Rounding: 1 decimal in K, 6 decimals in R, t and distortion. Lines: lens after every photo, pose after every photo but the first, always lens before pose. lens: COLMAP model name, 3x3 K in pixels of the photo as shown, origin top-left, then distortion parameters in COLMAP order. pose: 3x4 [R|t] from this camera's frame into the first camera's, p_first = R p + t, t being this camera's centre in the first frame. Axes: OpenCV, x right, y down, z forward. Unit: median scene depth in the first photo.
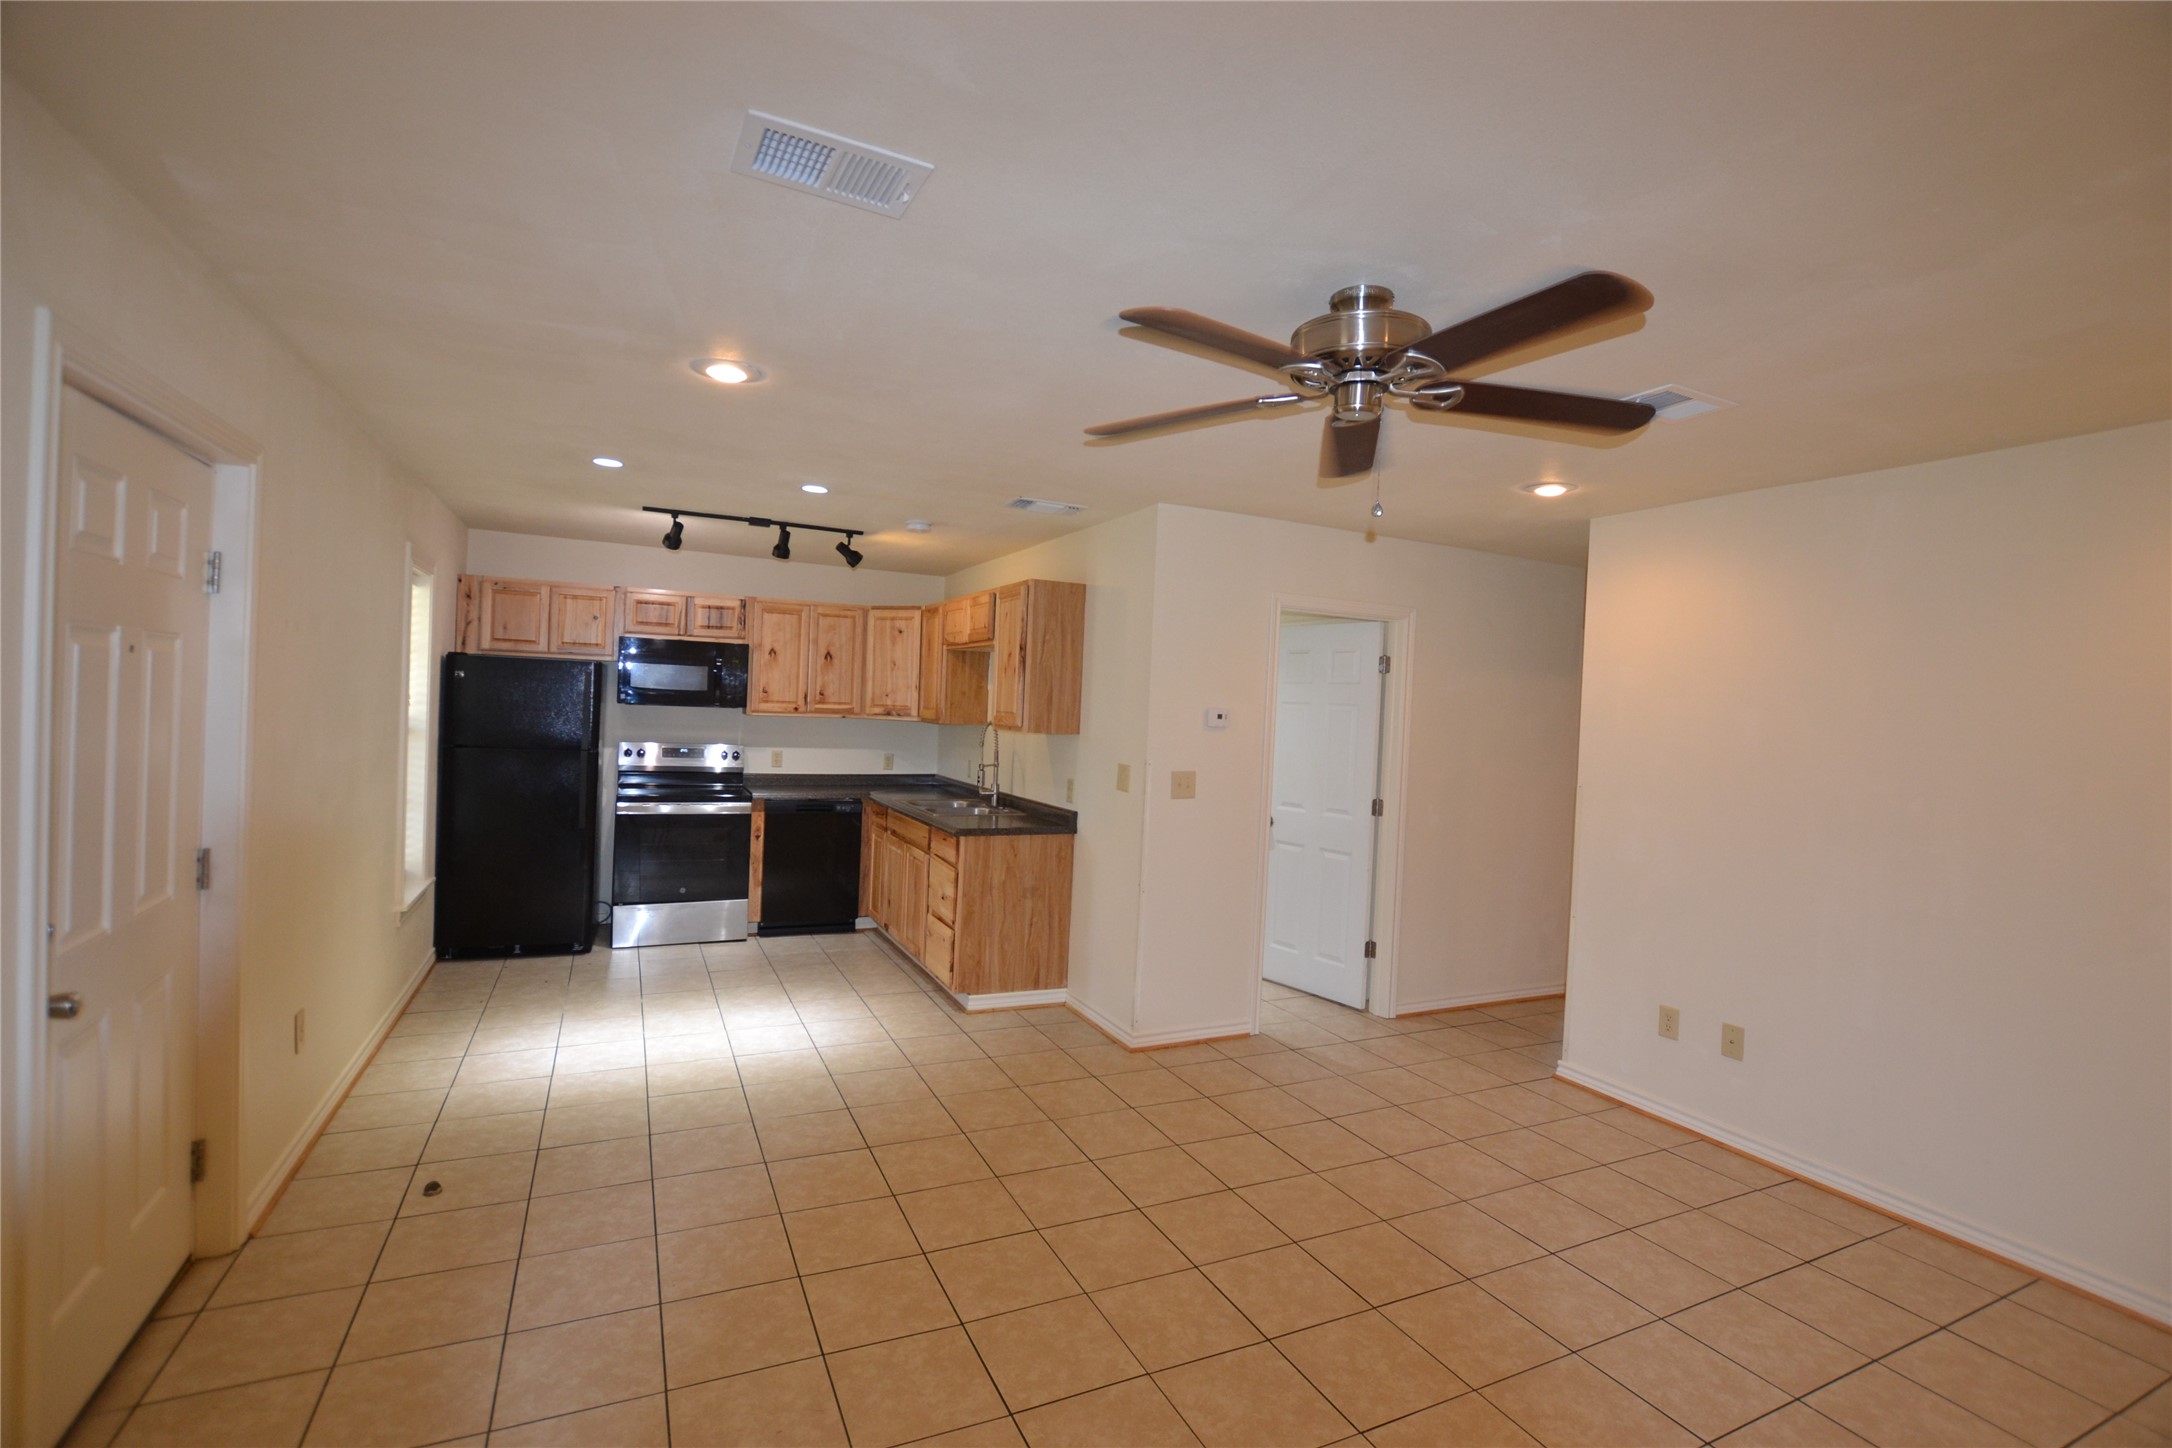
lens RADIAL K [[967.9, 0, 1089.1], [0, 967.9, 721.8], [0, 0, 1]] dist [-0.020154, -0.000070]
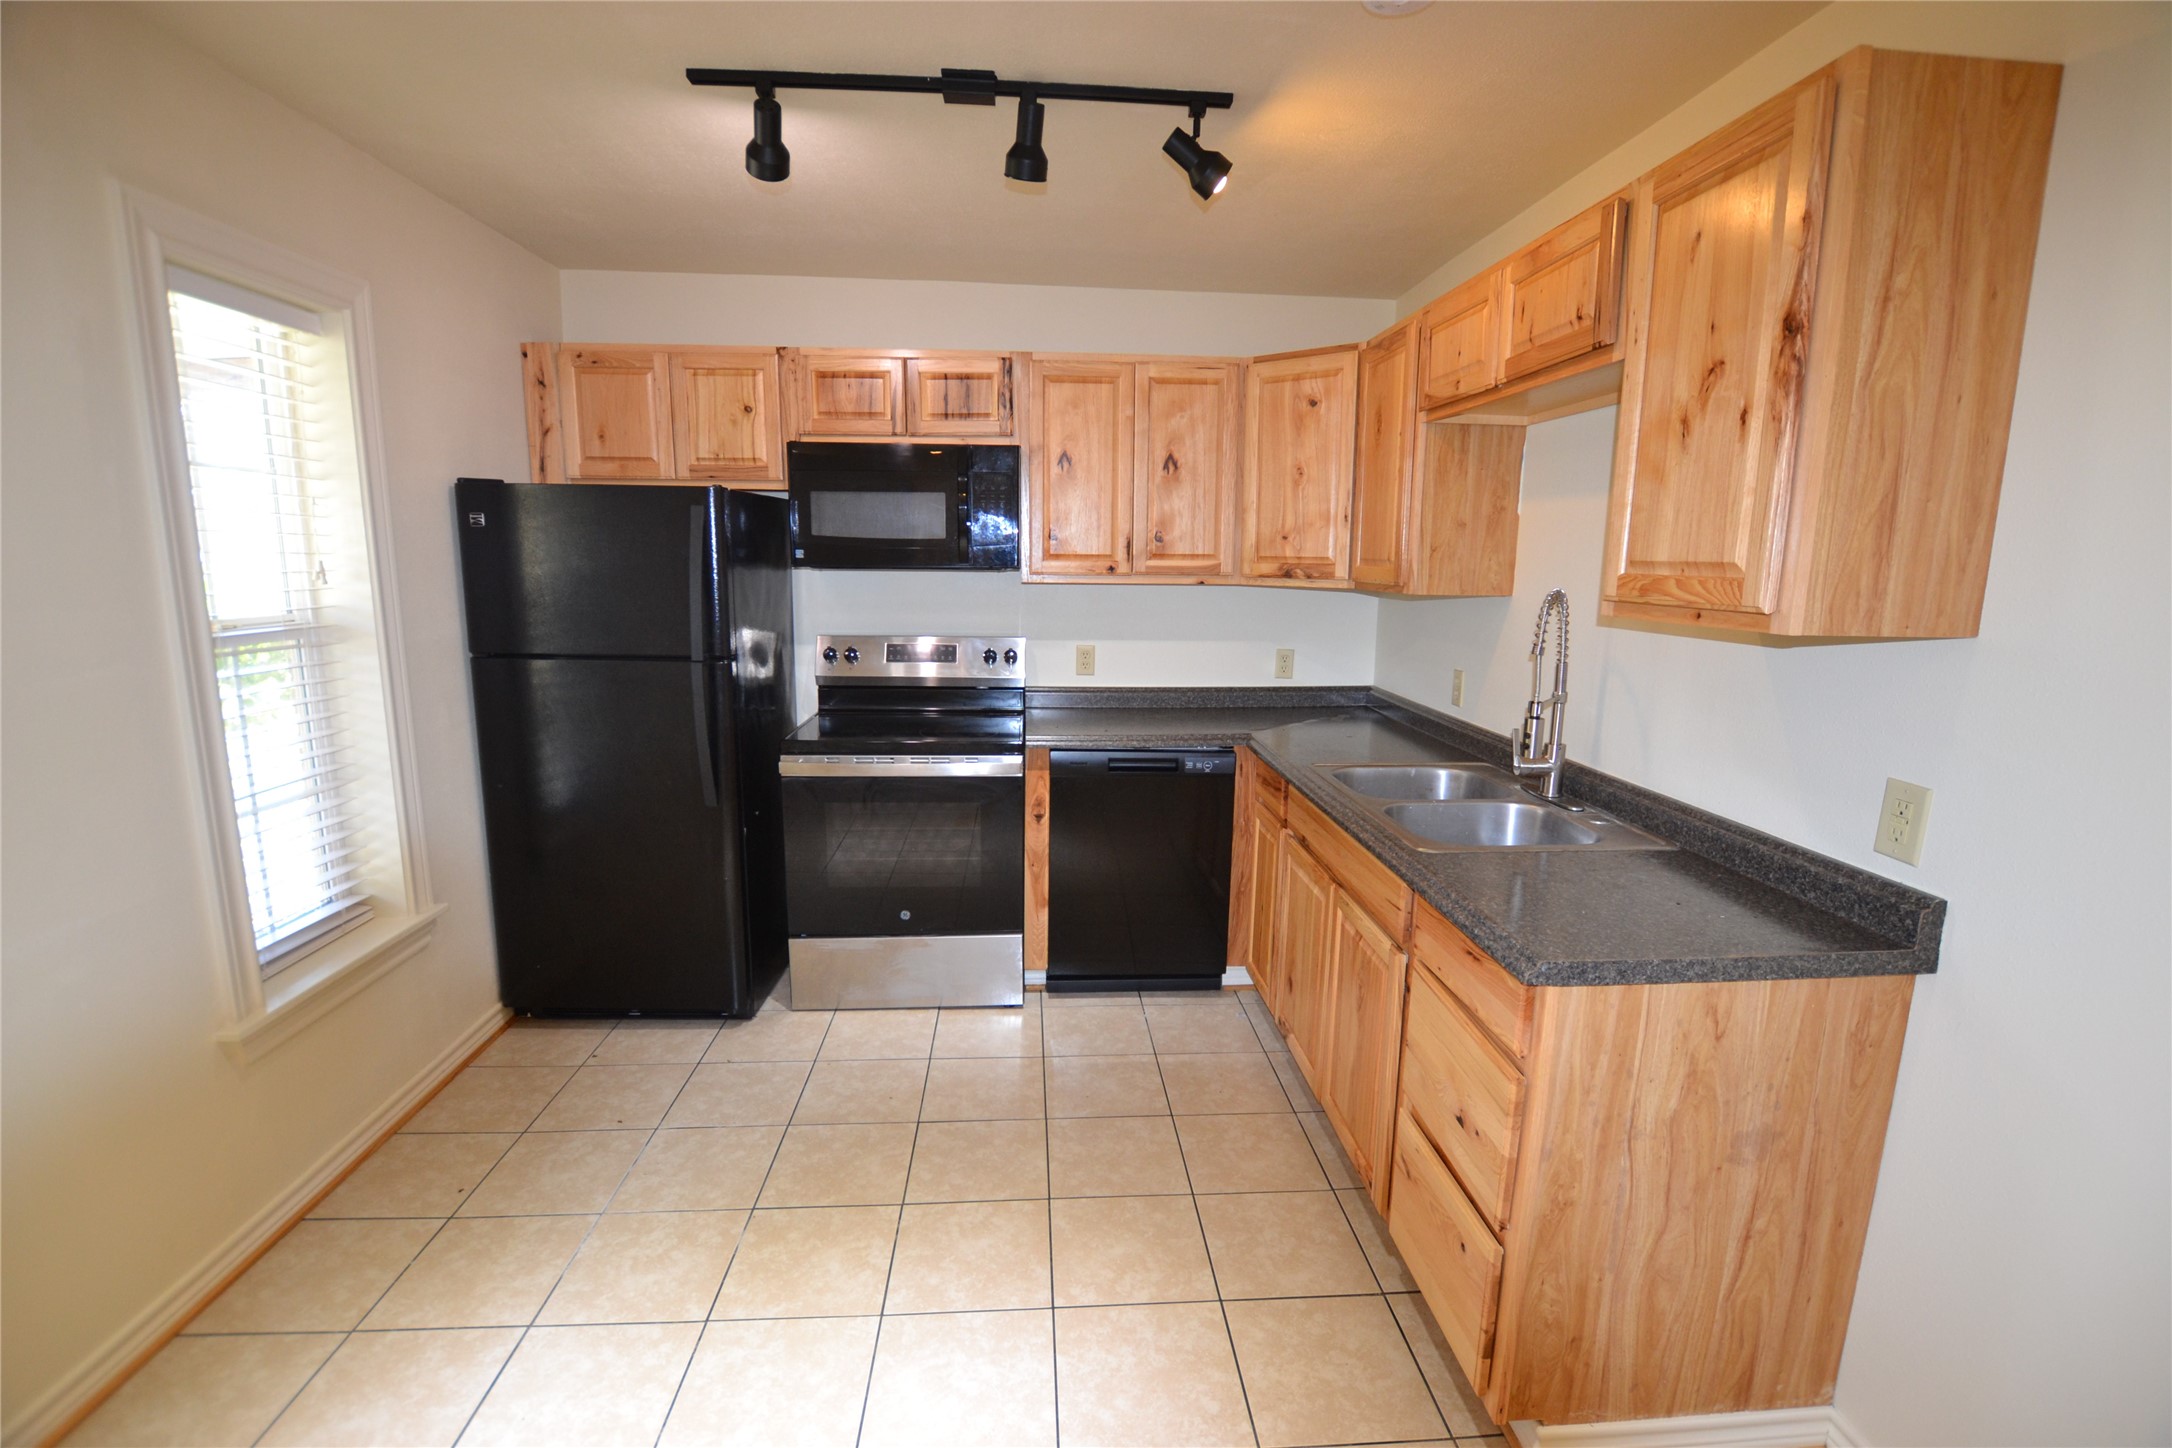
lens RADIAL K [[967.9, 0, 1092.0], [0, 967.9, 717.3], [0, 0, 1]] dist [-0.020154, -0.000070]
pose [[0.926491, 0.032565, -0.374905, -0.125597], [0.020315, 0.990468, 0.136238, -0.006023], [0.375768, -0.133839, 0.916998, 0.557042]]
